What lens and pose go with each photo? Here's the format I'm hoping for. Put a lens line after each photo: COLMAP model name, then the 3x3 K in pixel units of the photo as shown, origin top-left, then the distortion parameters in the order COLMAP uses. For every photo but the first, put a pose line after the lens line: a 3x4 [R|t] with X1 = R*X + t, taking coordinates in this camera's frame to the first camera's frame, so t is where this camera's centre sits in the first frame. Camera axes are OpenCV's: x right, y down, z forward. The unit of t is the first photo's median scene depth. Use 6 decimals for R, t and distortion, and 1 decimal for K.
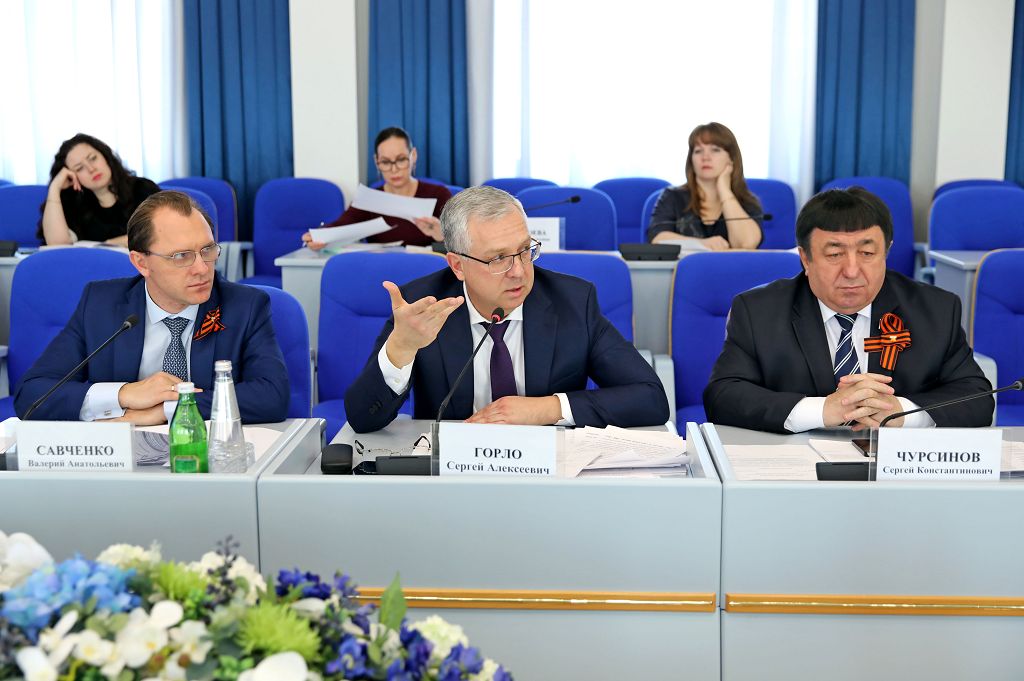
lens RADIAL K [[1406.8, 0, 512.0], [0, 1406.8, 340.5], [0, 0, 1]] dist [0.011902, 0.027631]
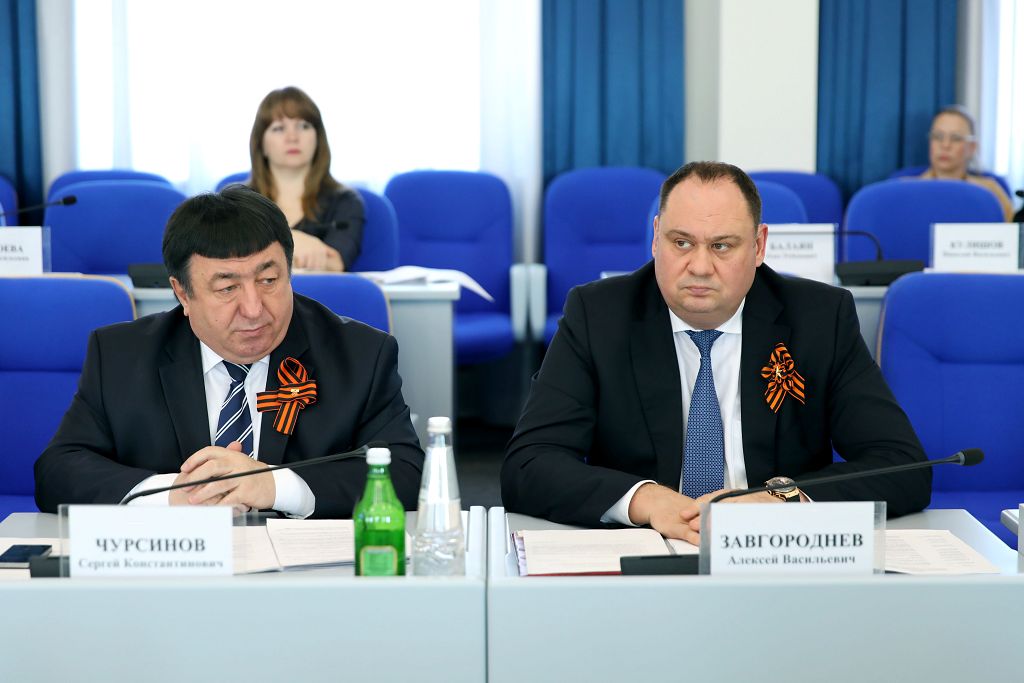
lens RADIAL K [[2164.1, 0, 512.0], [0, 2164.1, 341.5], [0, 0, 1]] dist [0.055200, -0.228955]
pose [[0.998985, -0.004662, 0.044809, 0.432299], [0.006157, 0.999427, -0.033298, 0.013423], [-0.044628, 0.033540, 0.998440, -0.161836]]
